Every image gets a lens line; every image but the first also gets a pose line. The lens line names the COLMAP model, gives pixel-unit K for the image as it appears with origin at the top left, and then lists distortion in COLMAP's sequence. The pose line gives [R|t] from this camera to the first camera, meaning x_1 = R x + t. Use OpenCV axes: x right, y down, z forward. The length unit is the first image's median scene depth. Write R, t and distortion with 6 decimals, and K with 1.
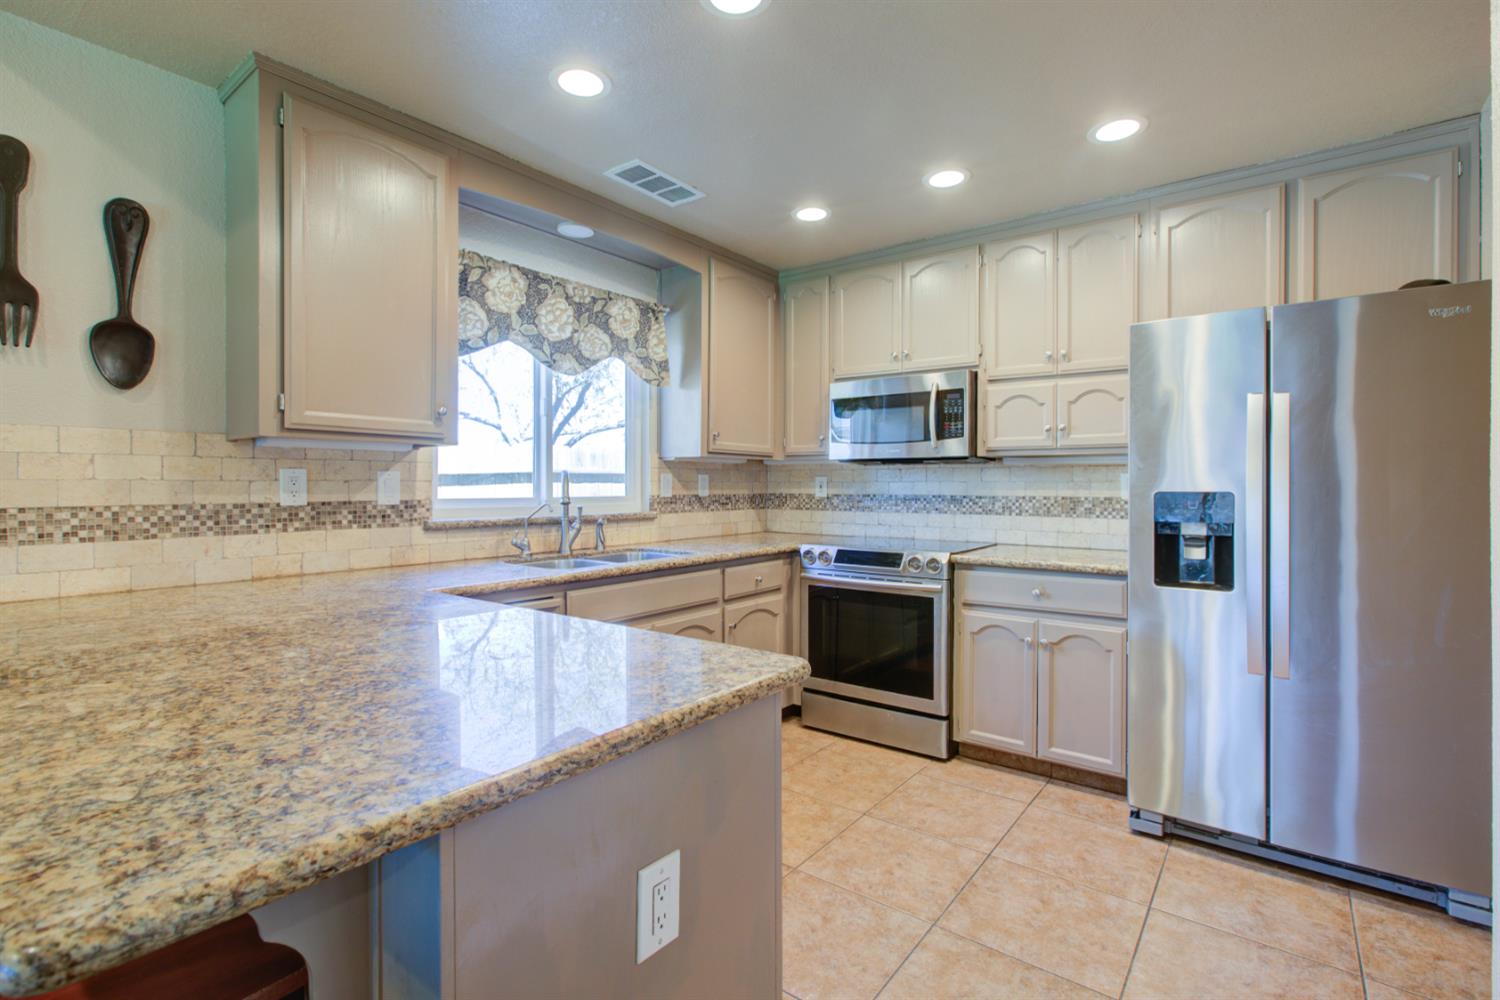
lens RADIAL K [[699.6, 0, 748.5], [0, 699.6, 494.3], [0, 0, 1]] dist [-0.003716, 0.000530]
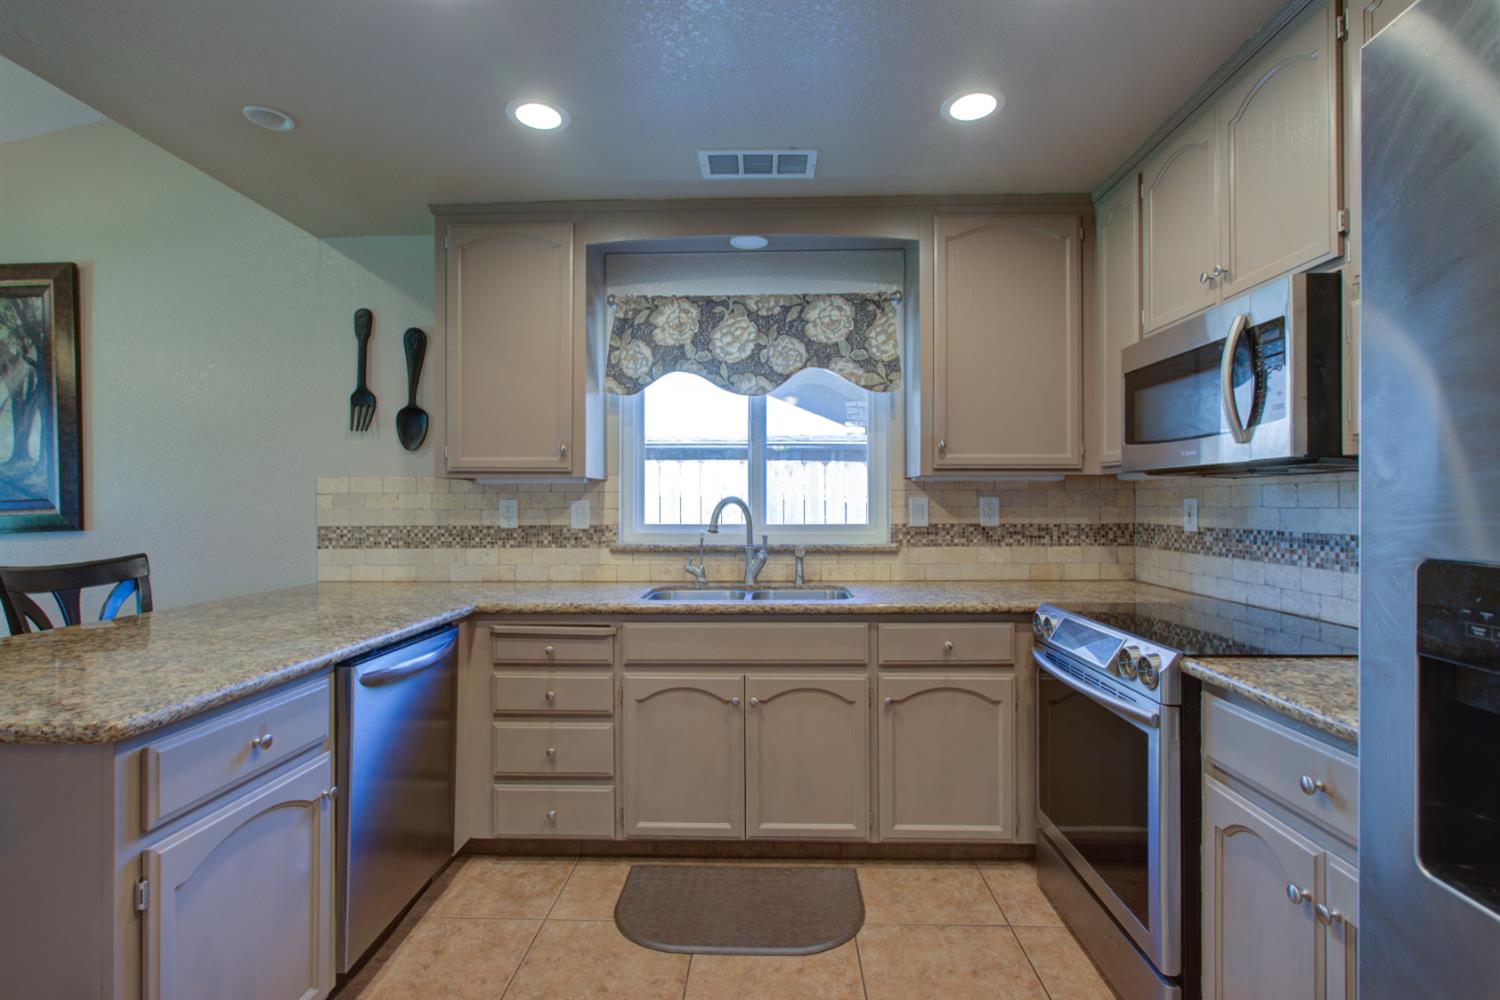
lens RADIAL K [[696.5, 0, 756.7], [0, 696.5, 503.9], [0, 0, 1]] dist [-0.013571, 0.000165]
pose [[0.587674, -0.001942, -0.809095, 0.612536], [-0.008161, 0.999932, -0.008327, -0.019867], [0.809057, 0.011496, 0.587618, 0.550494]]
